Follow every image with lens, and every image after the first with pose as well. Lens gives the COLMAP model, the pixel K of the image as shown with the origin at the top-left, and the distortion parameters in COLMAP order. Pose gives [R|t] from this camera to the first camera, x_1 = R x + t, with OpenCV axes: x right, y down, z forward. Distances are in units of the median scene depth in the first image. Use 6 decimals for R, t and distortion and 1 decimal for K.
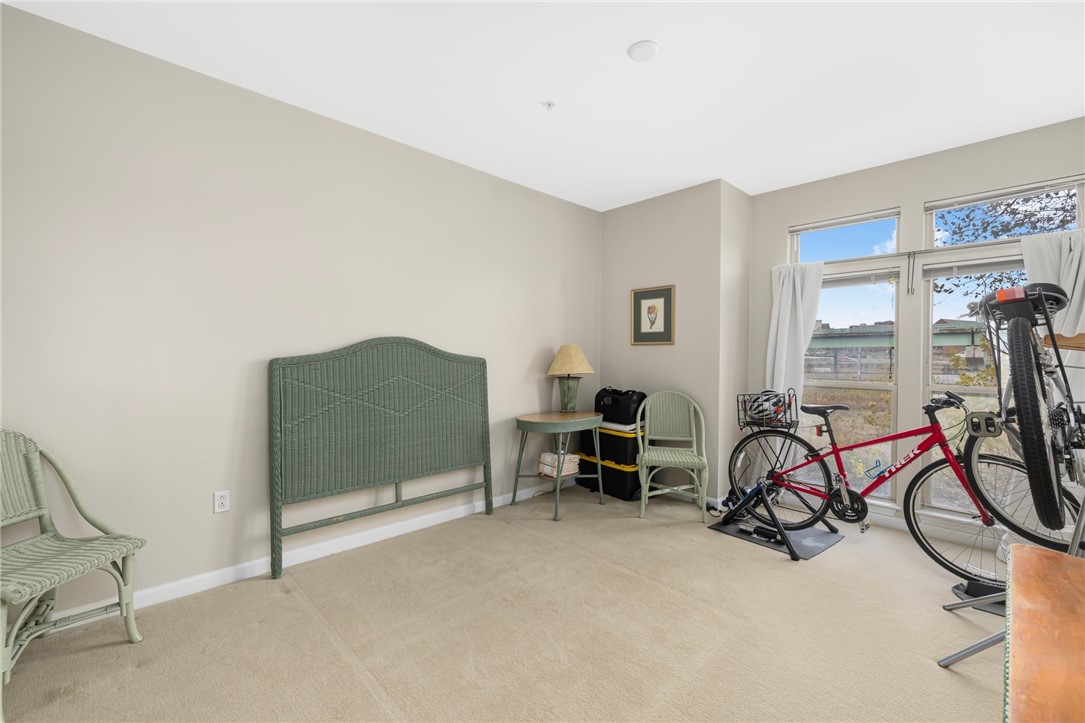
lens RADIAL K [[463.2, 0, 534.4], [0, 463.2, 362.1], [0, 0, 1]] dist [-0.000642, -0.000391]
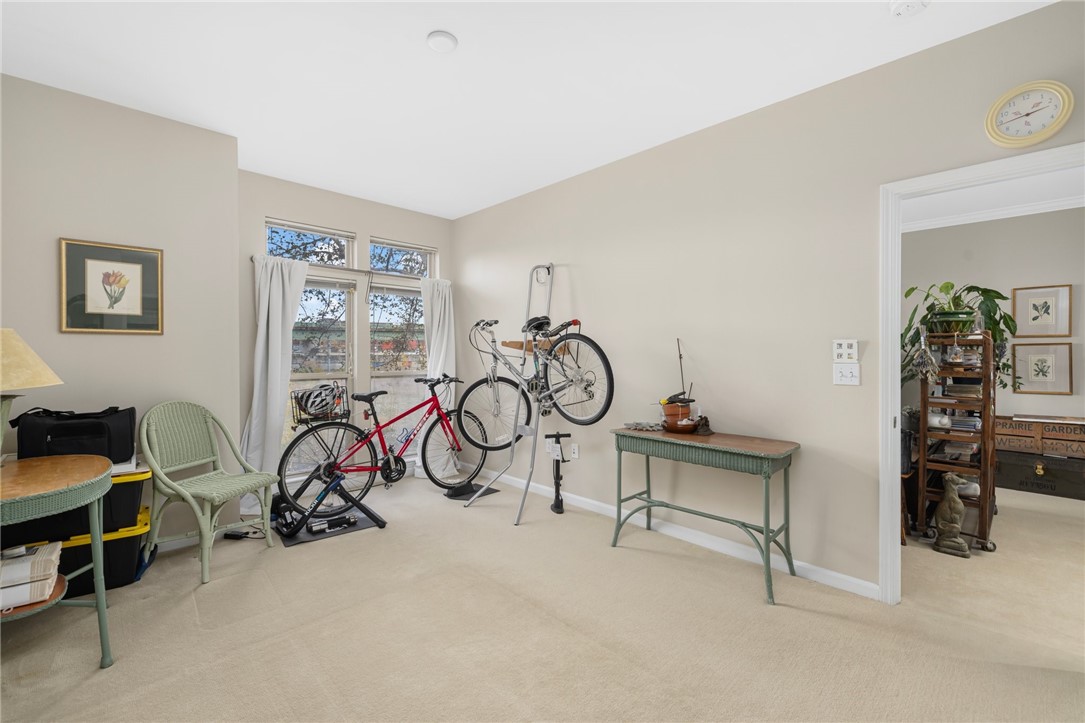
lens RADIAL K [[462.4, 0, 535.0], [0, 462.4, 355.3], [0, 0, 1]] dist [-0.000363, -0.000141]
pose [[-0.020064, -0.013187, 0.999712, -0.490556], [0.012941, 0.999826, 0.013448, -0.010506], [-0.999715, 0.013207, -0.019889, 0.530043]]
